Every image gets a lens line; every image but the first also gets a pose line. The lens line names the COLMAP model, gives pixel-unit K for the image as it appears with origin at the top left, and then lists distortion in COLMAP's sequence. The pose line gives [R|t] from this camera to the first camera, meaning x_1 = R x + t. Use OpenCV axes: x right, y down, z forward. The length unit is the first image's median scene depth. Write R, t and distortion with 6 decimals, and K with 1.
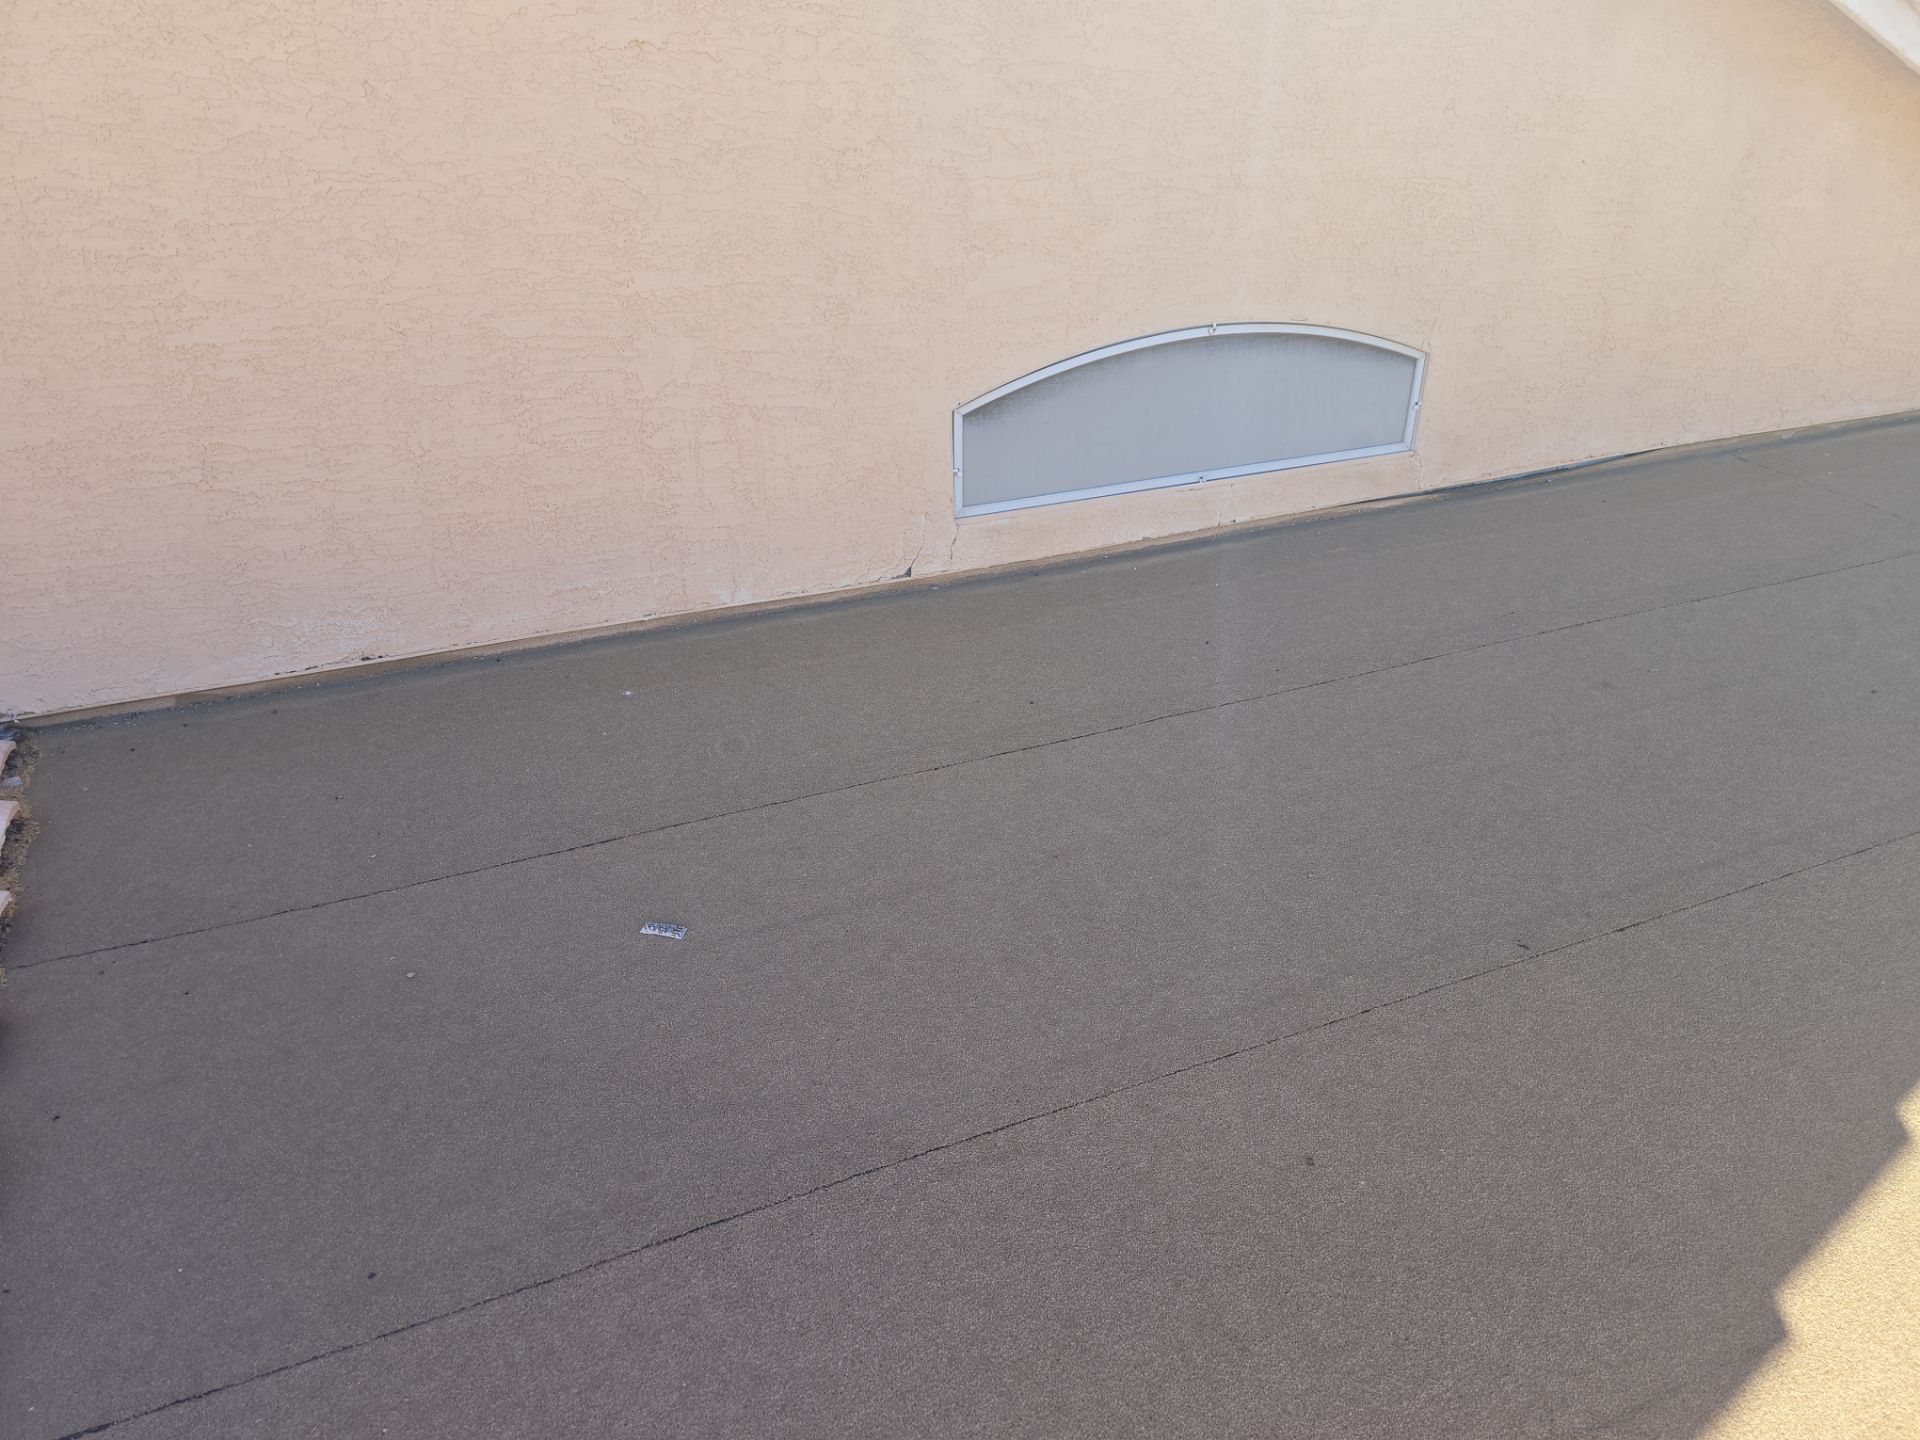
lens RADIAL K [[1304.4, 0, 962.4], [0, 1304.4, 726.6], [0, 0, 1]] dist [0.030647, -0.018411]
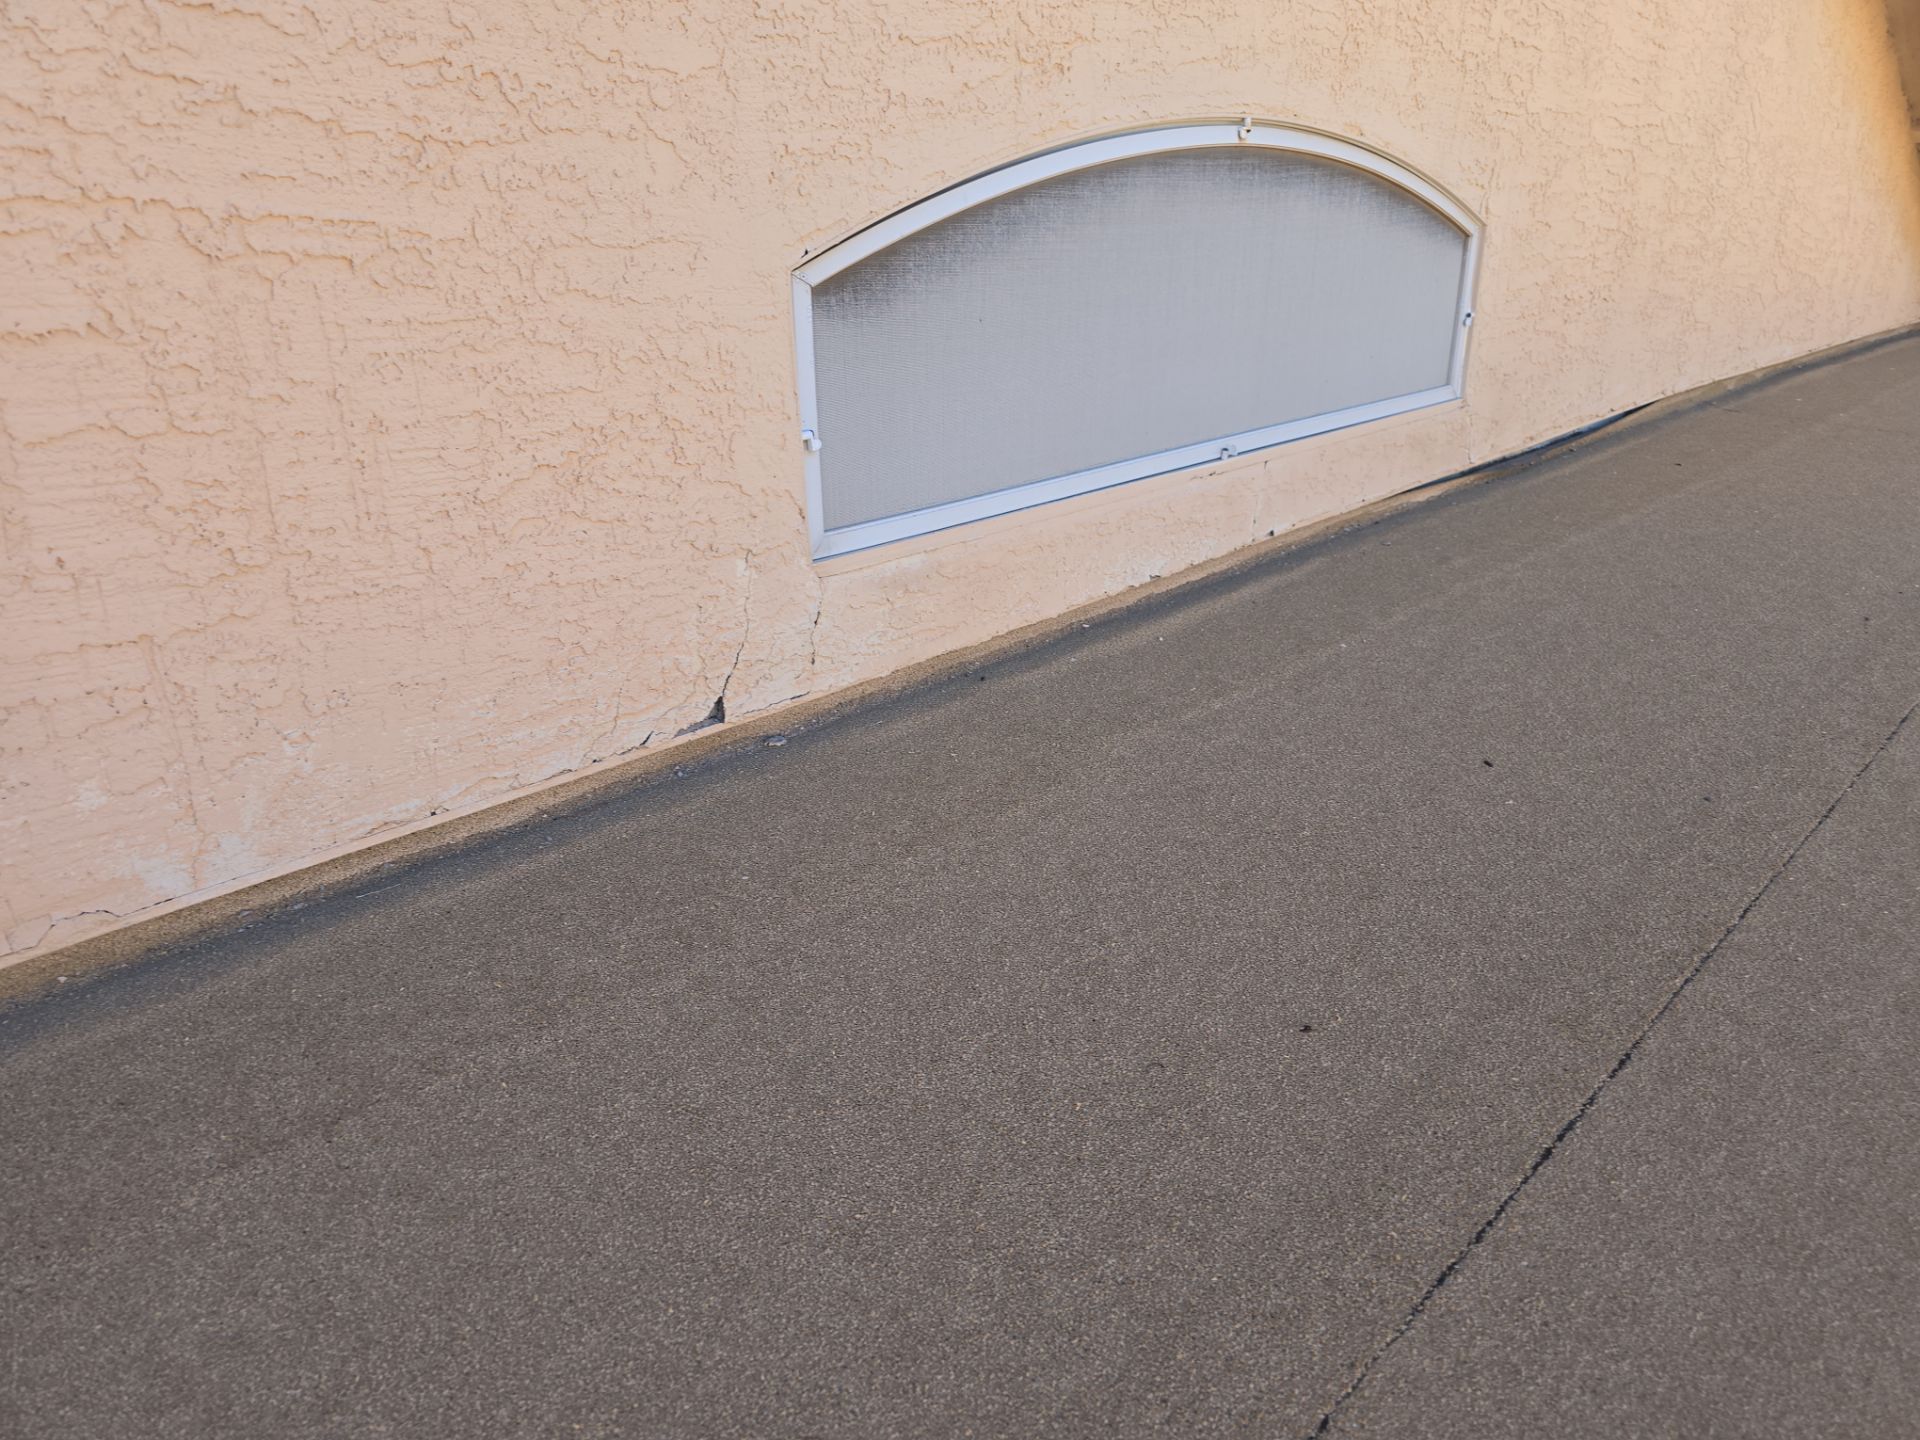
lens RADIAL K [[1304.4, 0, 968.7], [0, 1304.4, 703.0], [0, 0, 1]] dist [0.030647, -0.018411]
pose [[0.918630, -0.145853, 0.367213, -0.112221], [0.194238, 0.976022, -0.098246, -0.069273], [-0.344078, 0.161578, 0.924934, 0.622571]]
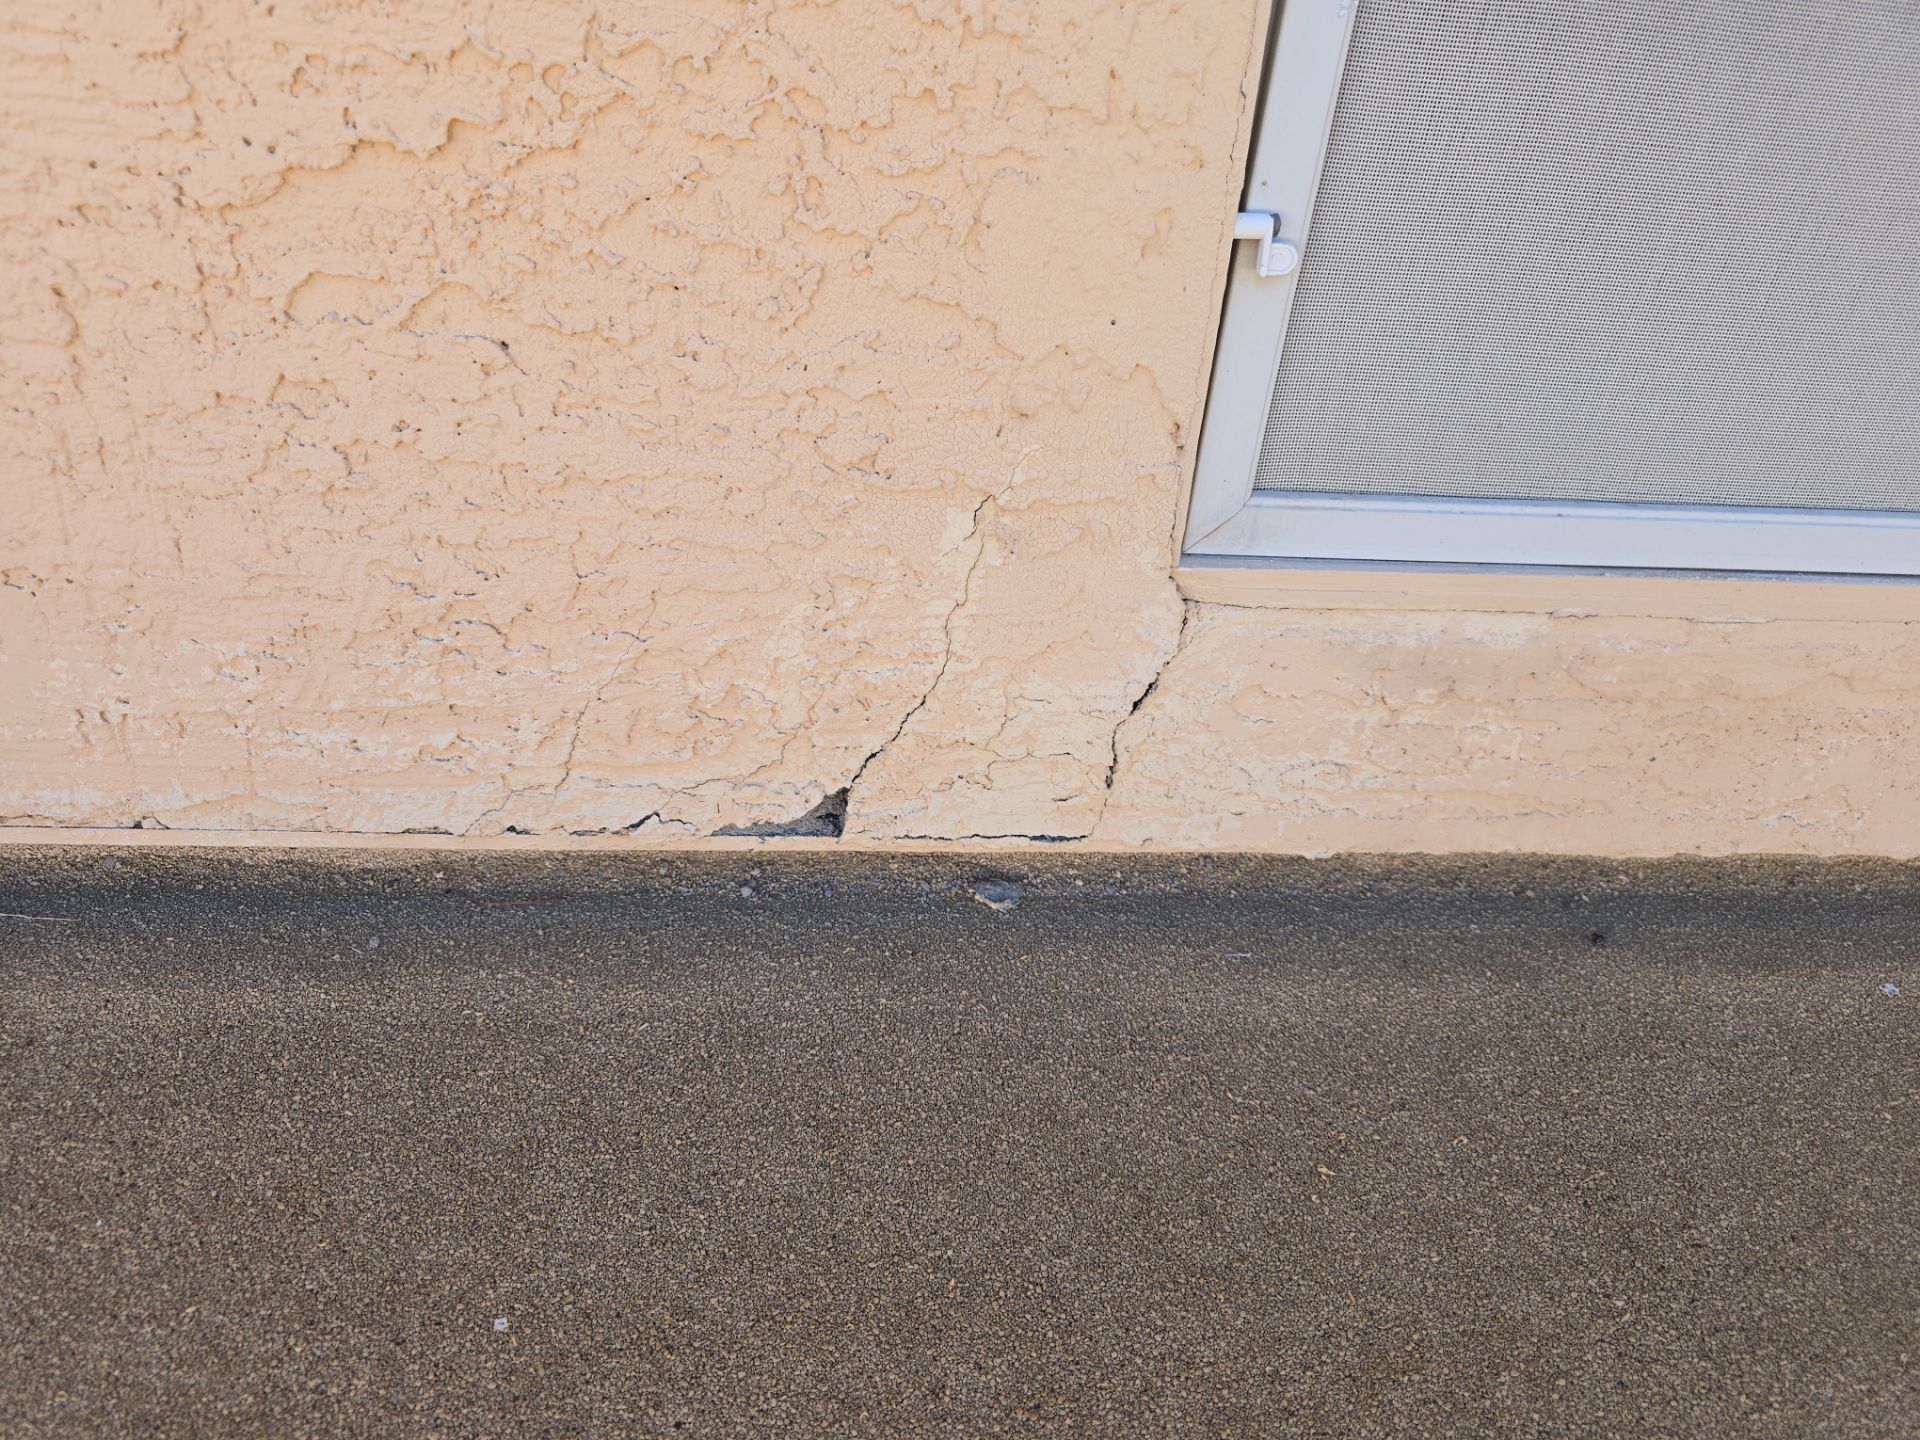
lens RADIAL K [[1304.4, 0, 962.0], [0, 1304.4, 709.8], [0, 0, 1]] dist [0.030647, -0.018411]
pose [[0.946427, 0.237675, -0.218603, 0.007582], [-0.215217, 0.968951, 0.121723, -0.154379], [0.240746, -0.068155, 0.968192, 0.840190]]
